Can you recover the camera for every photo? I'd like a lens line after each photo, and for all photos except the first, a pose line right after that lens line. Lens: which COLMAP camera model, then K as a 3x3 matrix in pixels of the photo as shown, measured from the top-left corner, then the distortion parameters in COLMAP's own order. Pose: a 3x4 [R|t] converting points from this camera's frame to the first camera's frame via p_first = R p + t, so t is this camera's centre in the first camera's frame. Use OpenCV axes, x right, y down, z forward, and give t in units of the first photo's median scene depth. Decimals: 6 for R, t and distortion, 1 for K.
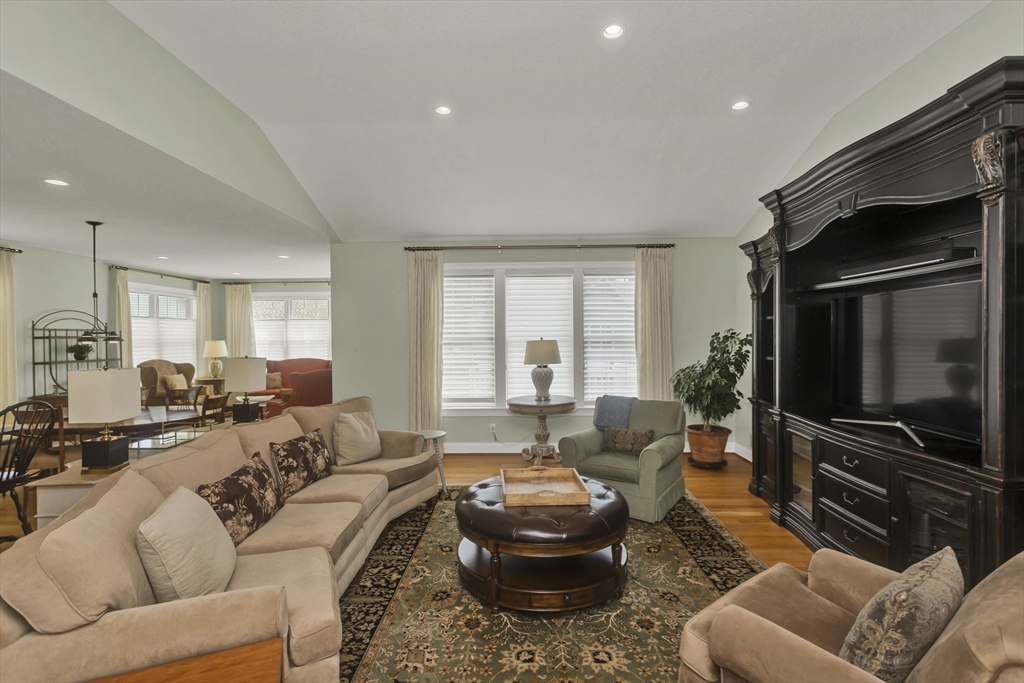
lens RADIAL K [[485.4, 0, 515.2], [0, 485.4, 337.3], [0, 0, 1]] dist [0.002632, 0.000044]
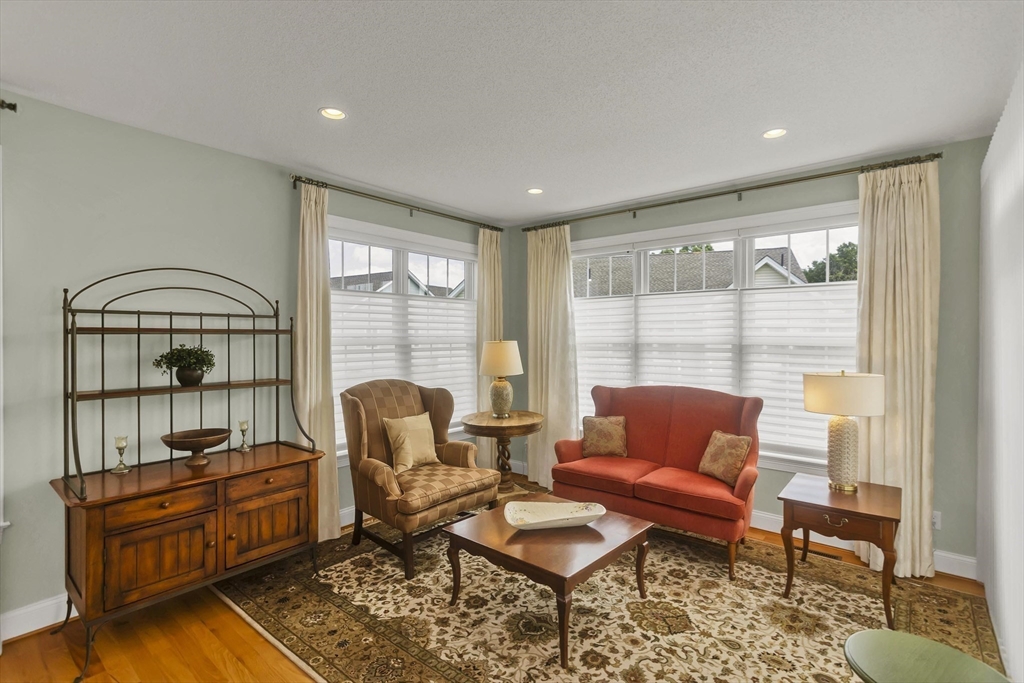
lens RADIAL K [[485.4, 0, 515.2], [0, 485.4, 337.3], [0, 0, 1]] dist [0.002632, 0.000044]
pose [[0.786209, 0.009040, -0.617894, -0.459628], [-0.007719, 0.999959, 0.004809, 0.001488], [0.617912, 0.000989, 0.786247, 0.938921]]
